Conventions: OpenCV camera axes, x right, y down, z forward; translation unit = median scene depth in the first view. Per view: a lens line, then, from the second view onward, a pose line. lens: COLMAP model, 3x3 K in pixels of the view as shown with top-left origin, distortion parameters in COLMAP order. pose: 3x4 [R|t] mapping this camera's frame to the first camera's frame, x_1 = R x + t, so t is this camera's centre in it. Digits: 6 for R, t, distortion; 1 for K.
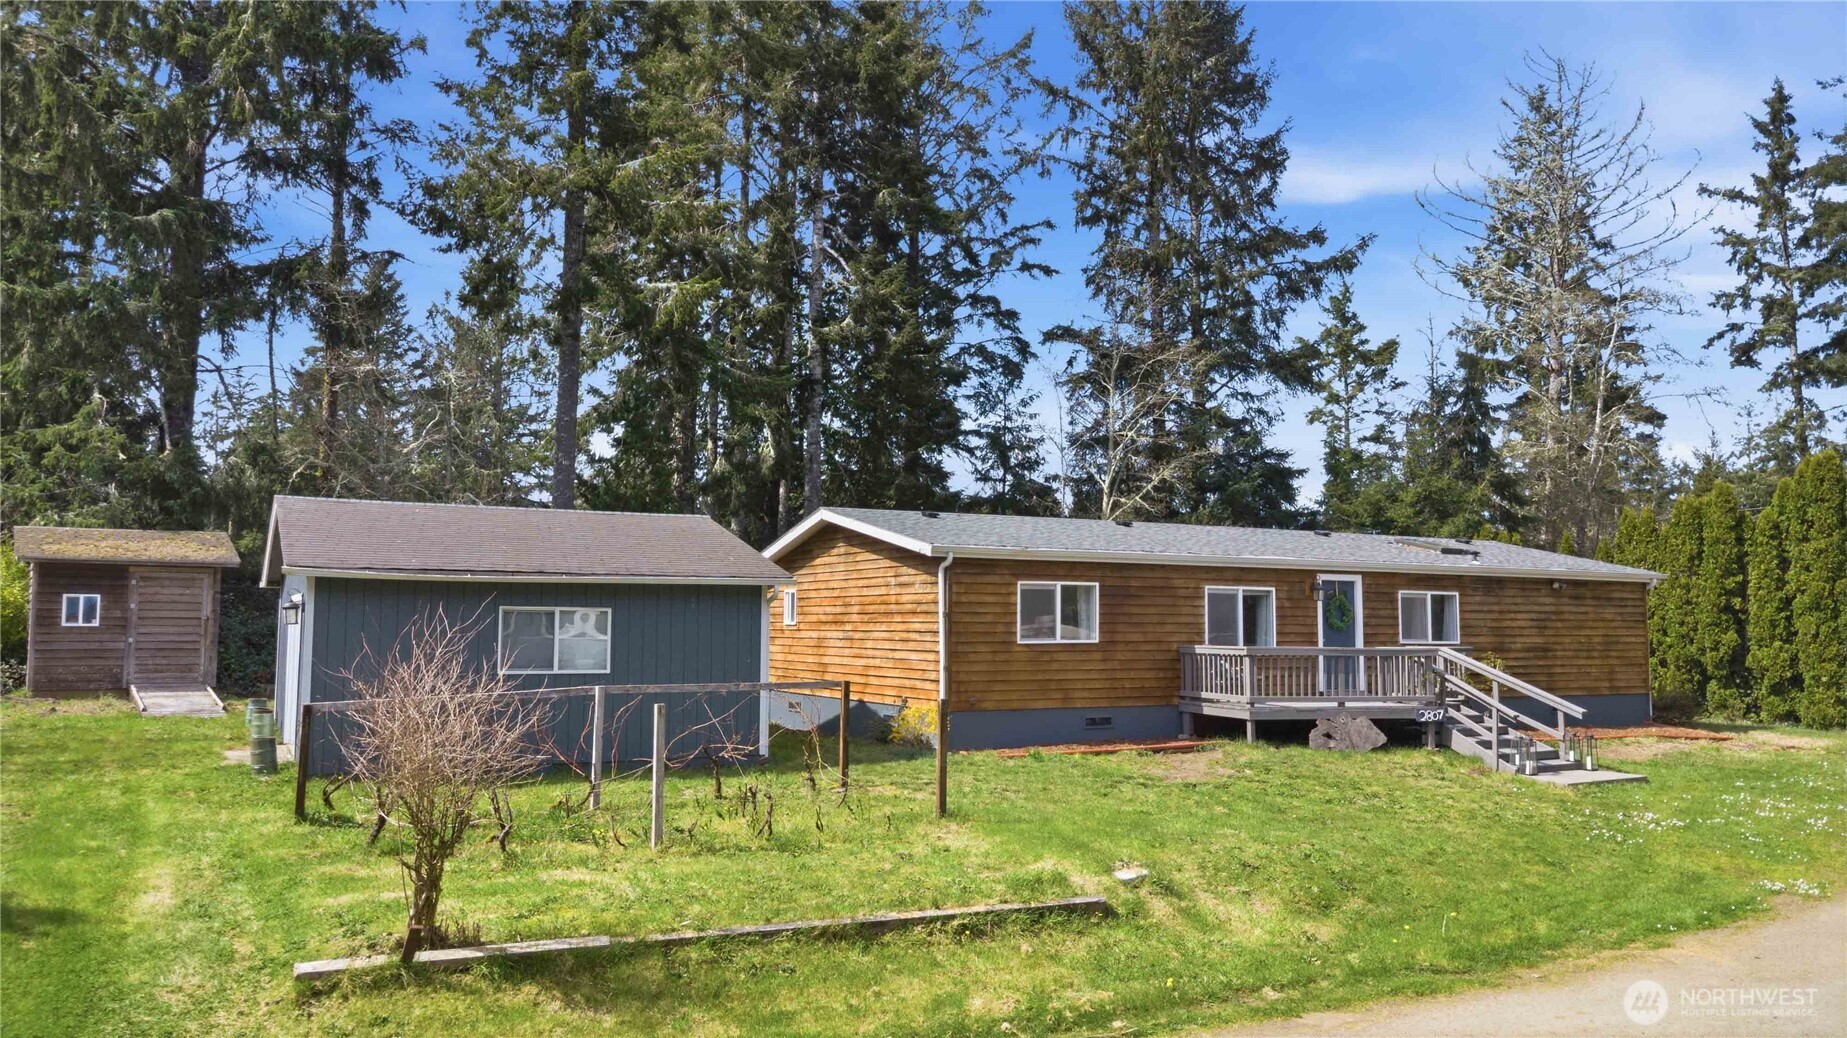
lens RADIAL K [[1318.2, 0, 923.5], [0, 1318.2, 519.0], [0, 0, 1]] dist [0.005961, 0.001717]
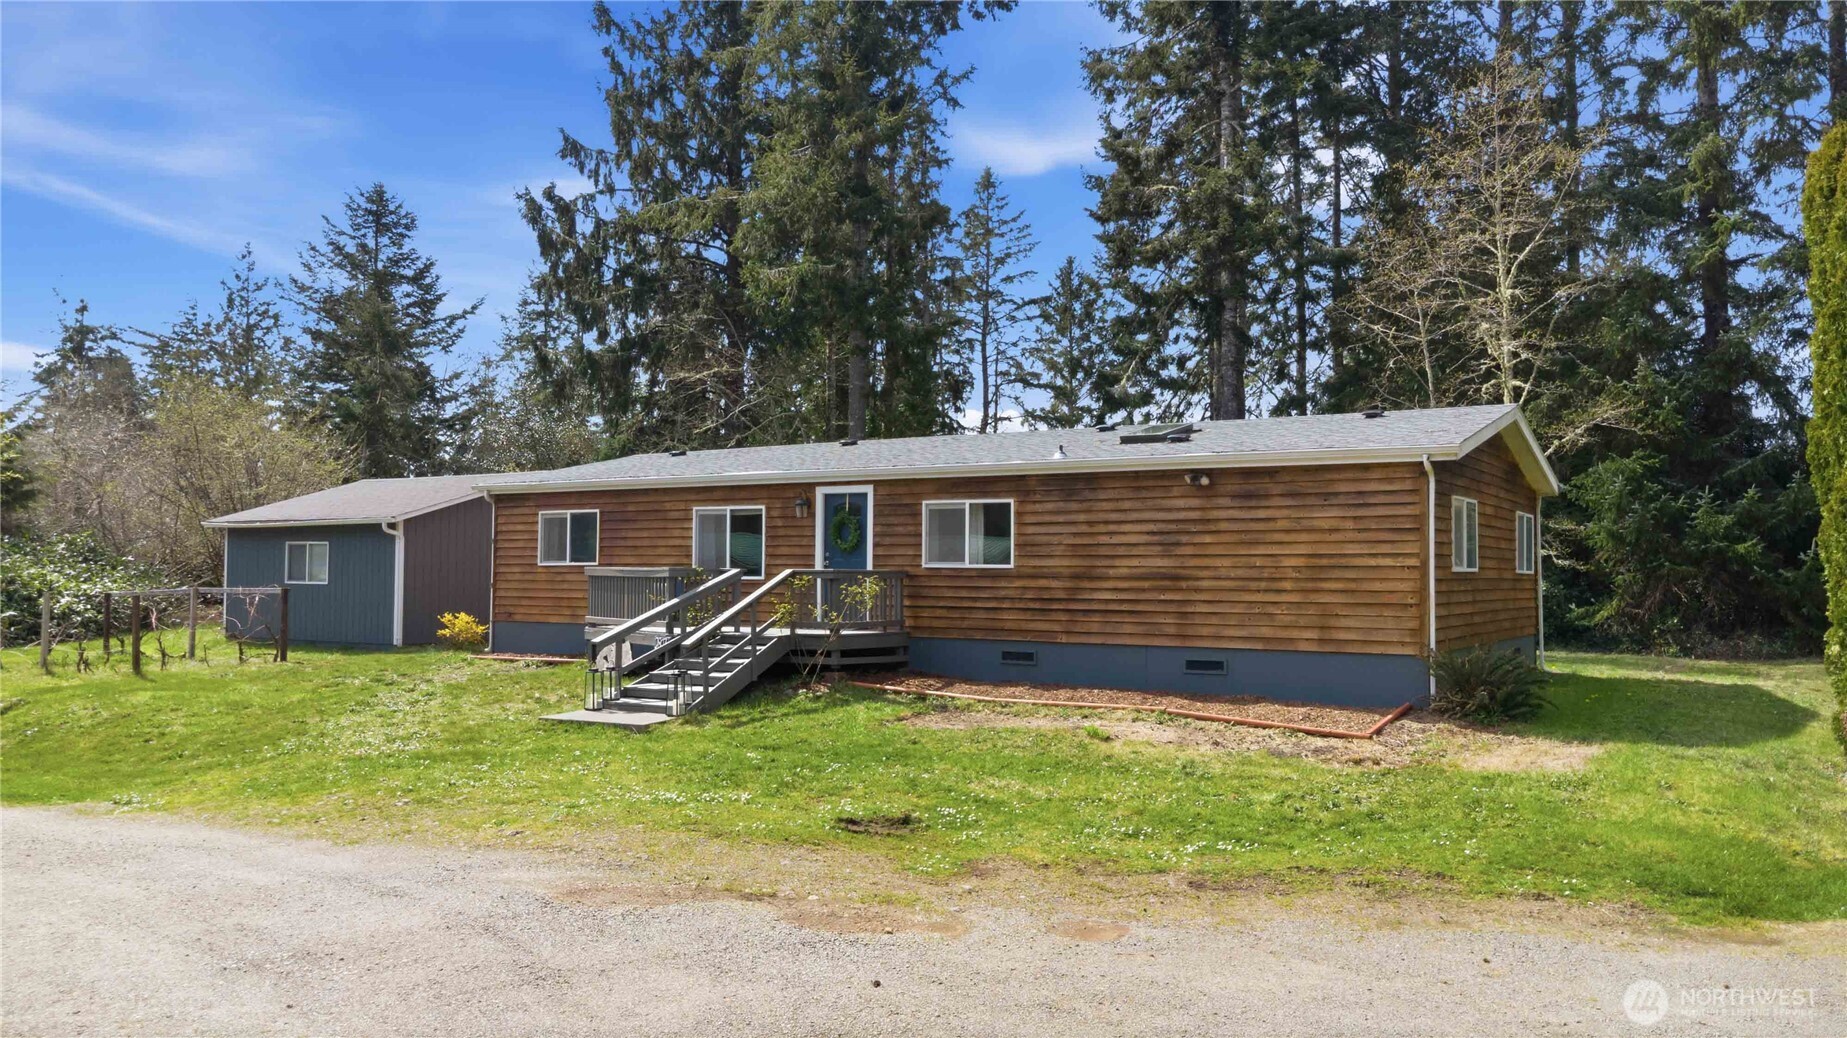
lens RADIAL K [[1374.9, 0, 923.5], [0, 1374.9, 519.0], [0, 0, 1]] dist [-0.001074, 0.002414]
pose [[0.492161, -0.027312, -0.870076, 1.205467], [0.078660, 0.996814, 0.013204, 0.060468], [0.866943, -0.074939, 0.492741, 0.660044]]
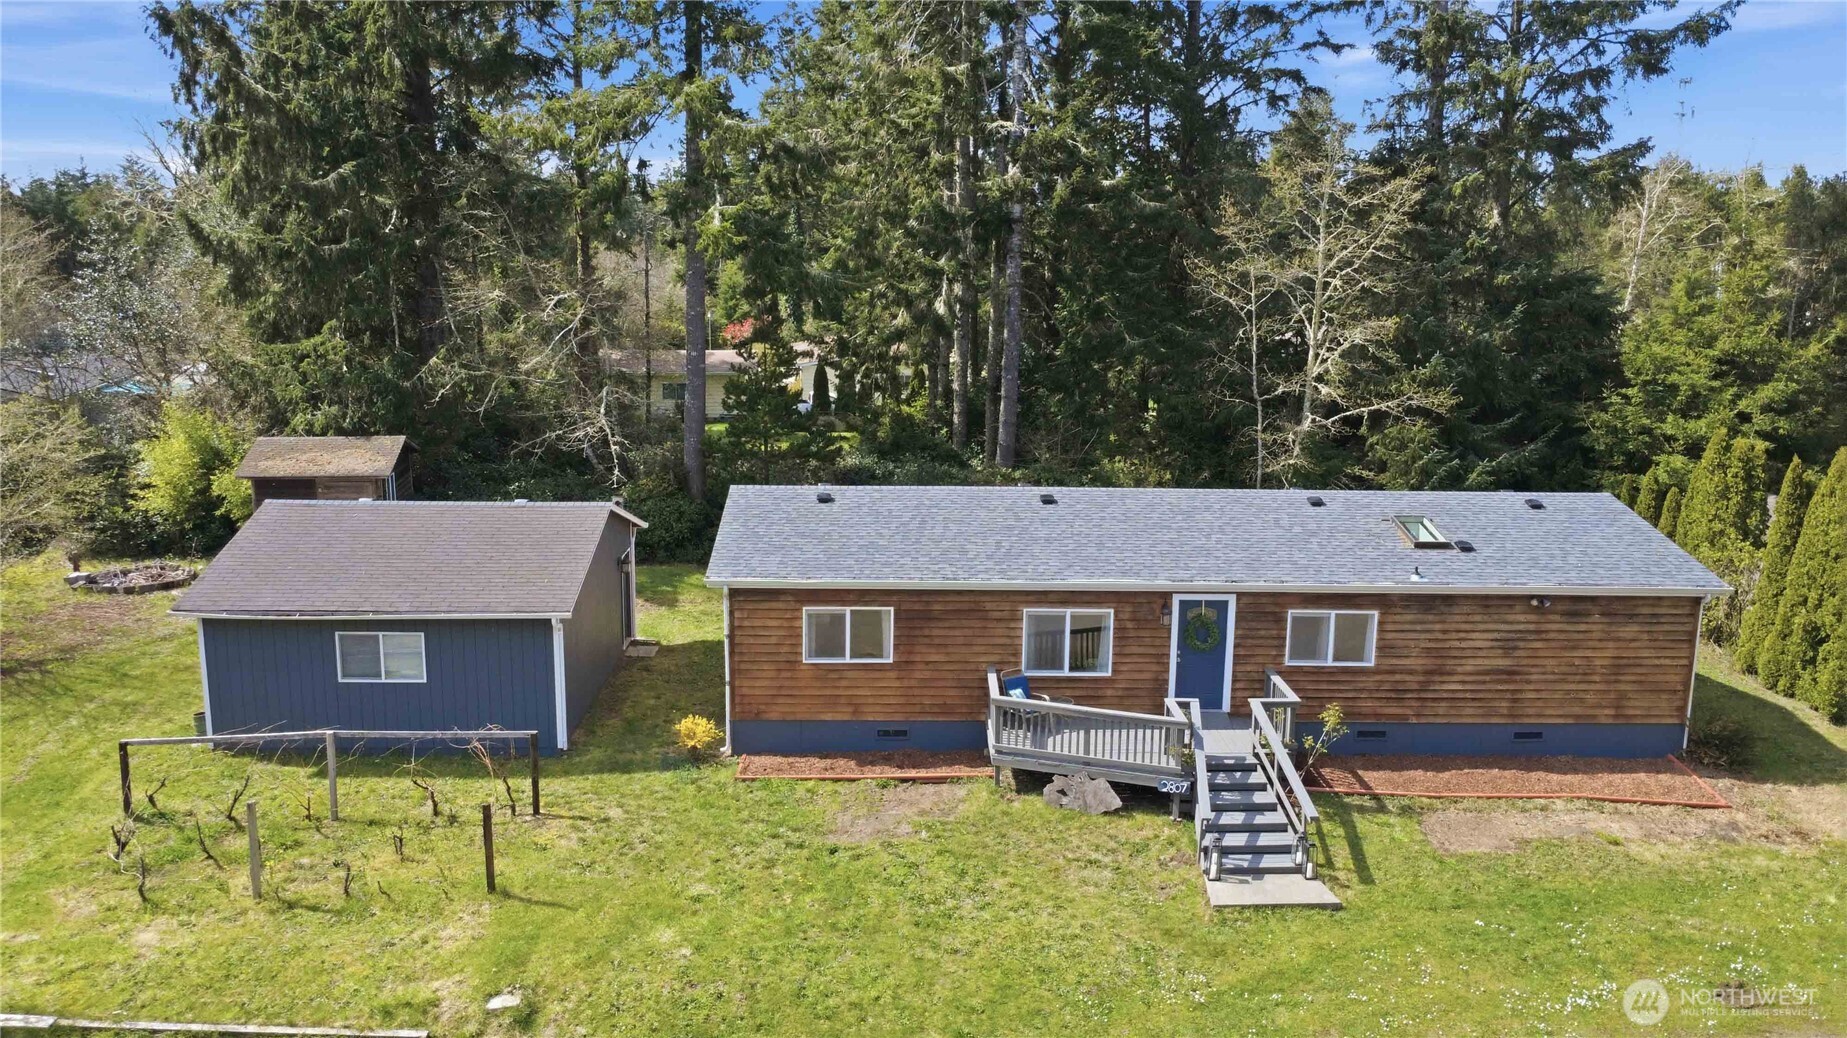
lens RADIAL K [[1374.9, 0, 923.5], [0, 1374.9, 519.0], [0, 0, 1]] dist [-0.001074, 0.002414]
pose [[0.903401, 0.082763, -0.420734, 0.589790], [0.026279, 0.968666, 0.246972, -0.279618], [0.427991, -0.234172, 0.872919, 0.076835]]
